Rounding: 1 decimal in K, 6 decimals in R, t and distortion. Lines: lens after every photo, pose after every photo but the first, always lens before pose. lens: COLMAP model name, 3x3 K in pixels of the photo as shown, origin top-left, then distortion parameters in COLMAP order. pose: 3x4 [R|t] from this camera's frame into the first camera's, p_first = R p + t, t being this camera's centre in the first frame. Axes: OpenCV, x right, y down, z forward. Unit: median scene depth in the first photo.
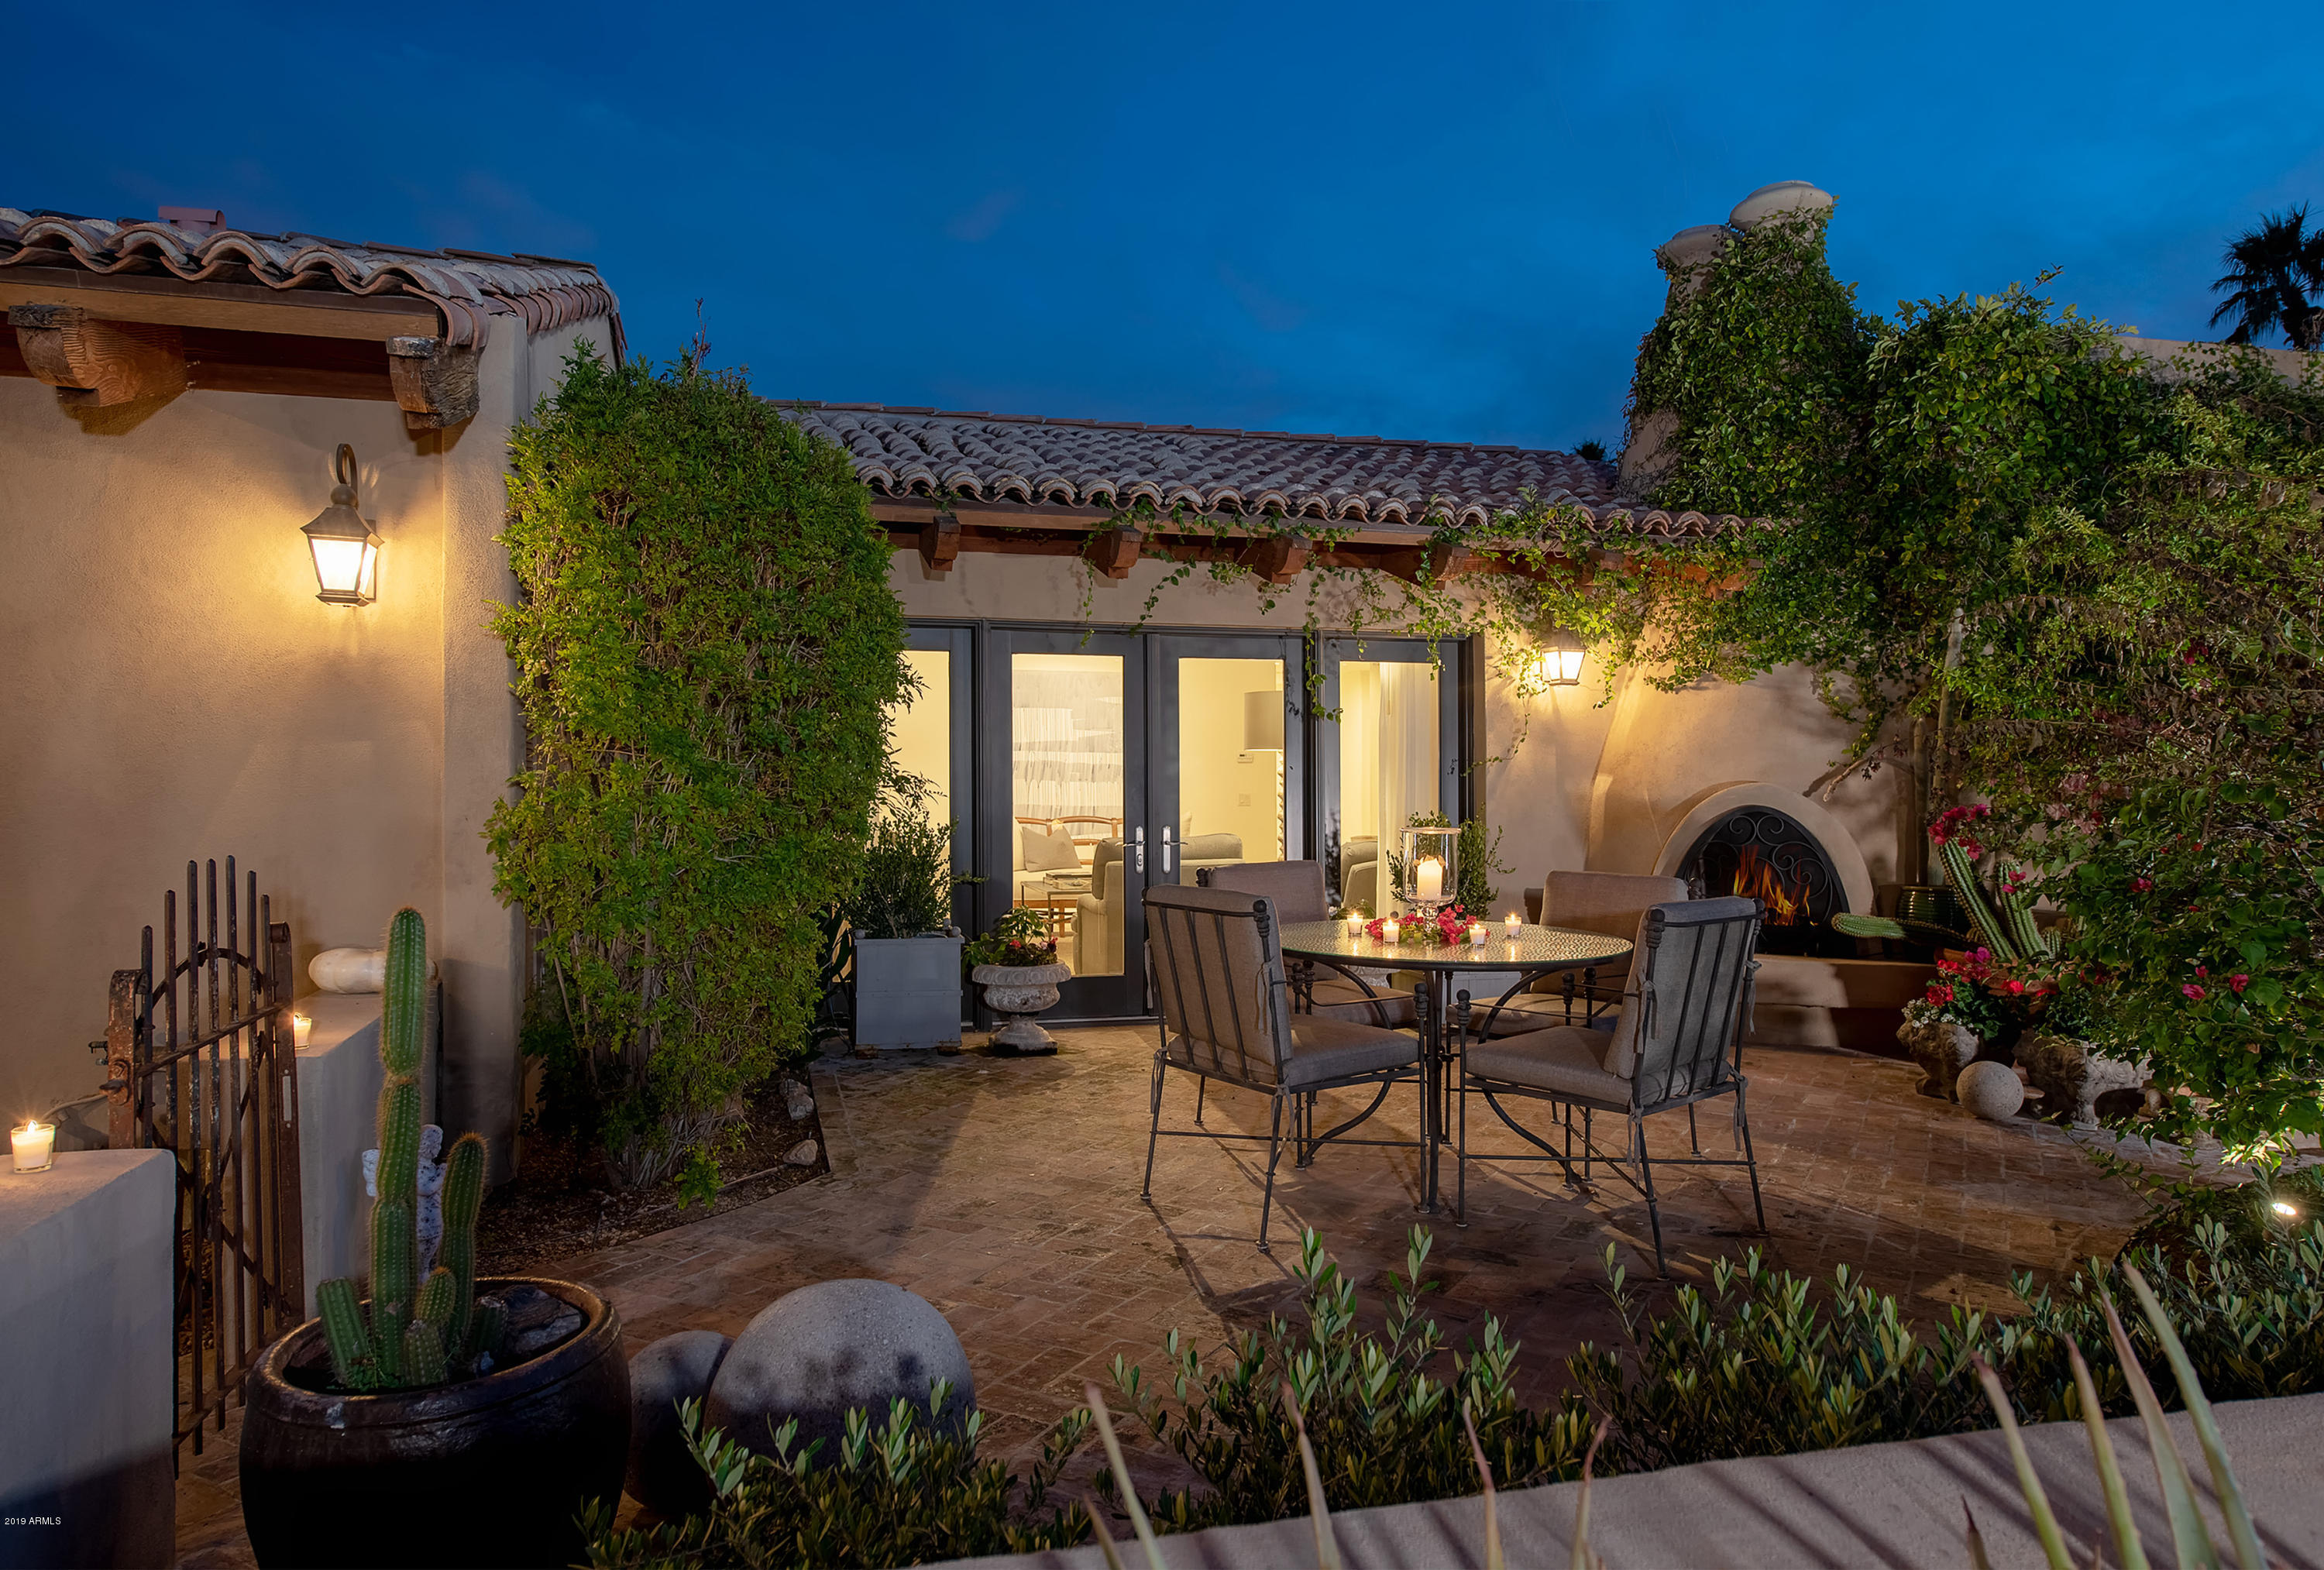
lens RADIAL K [[1414.3, 0, 1159.2], [0, 1414.3, 796.0], [0, 0, 1]] dist [0.010435, 0.000902]
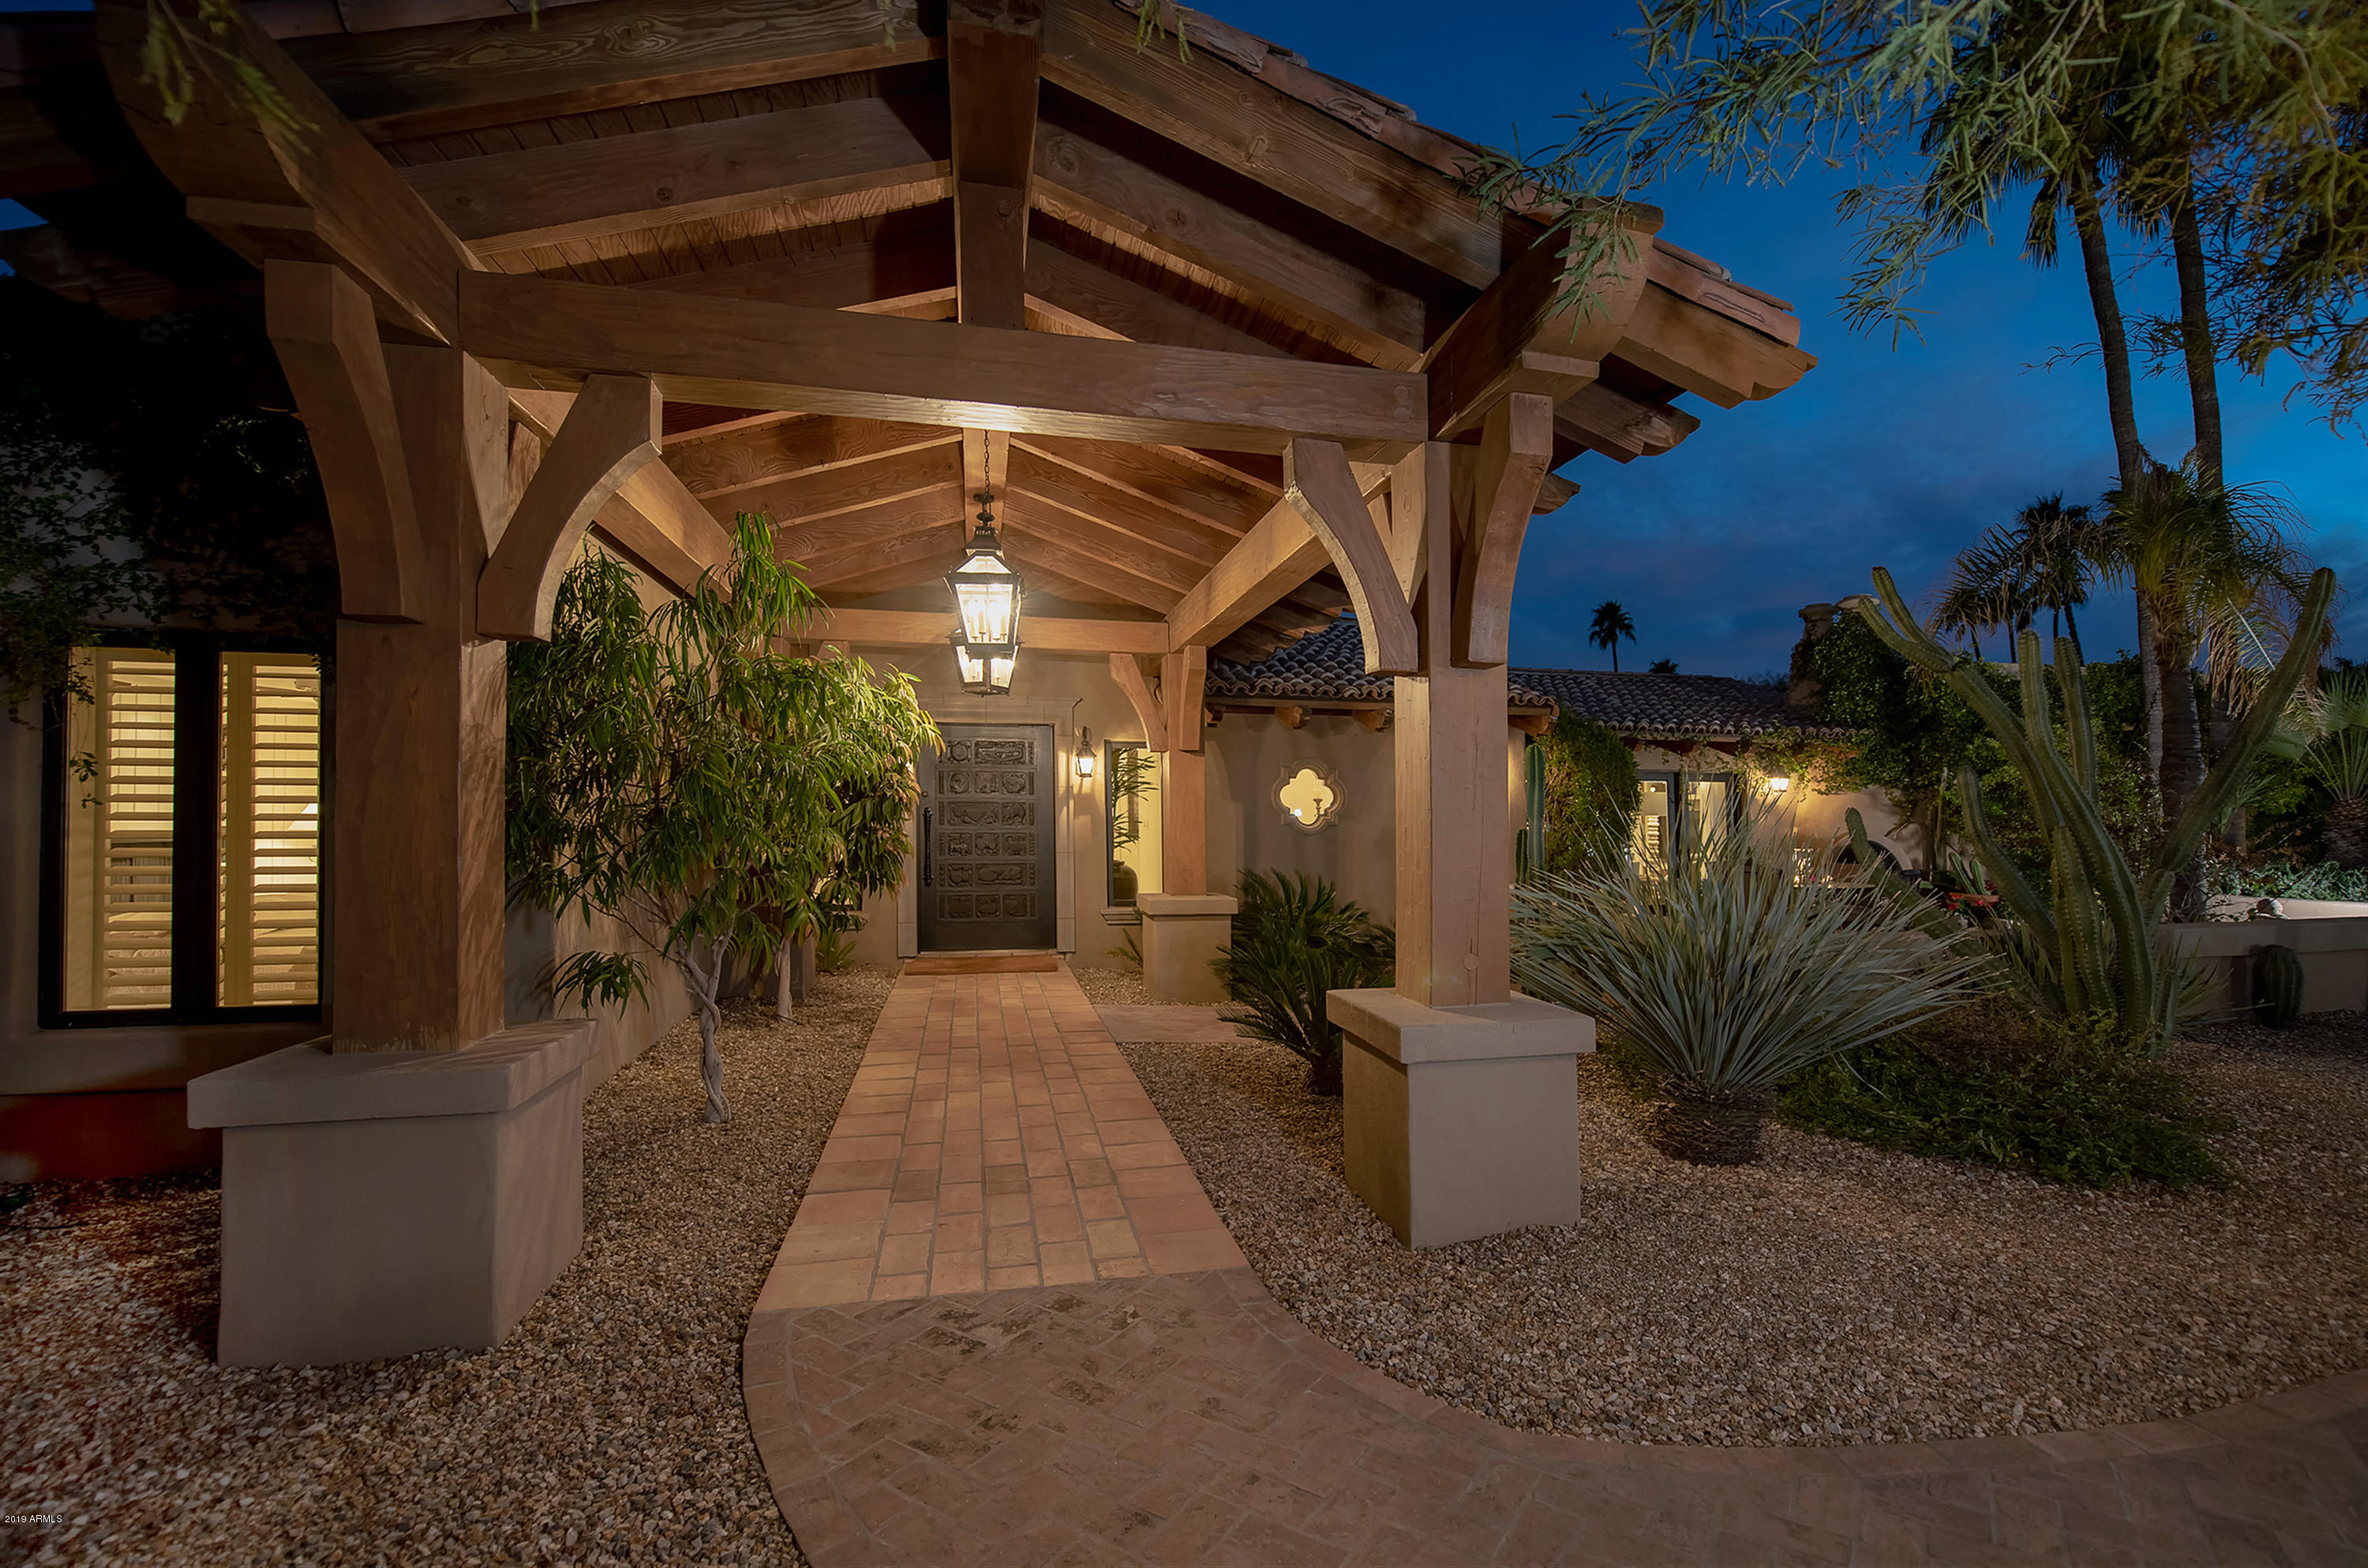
lens RADIAL K [[1016.9, 0, 1188.1], [0, 1016.9, 781.0], [0, 0, 1]] dist [-0.001121, -0.000032]
pose [[0.999348, 0.002088, -0.036045, -0.752018], [-0.003328, 0.999403, -0.034377, -0.032527], [0.035952, 0.034475, 0.998759, -0.916924]]
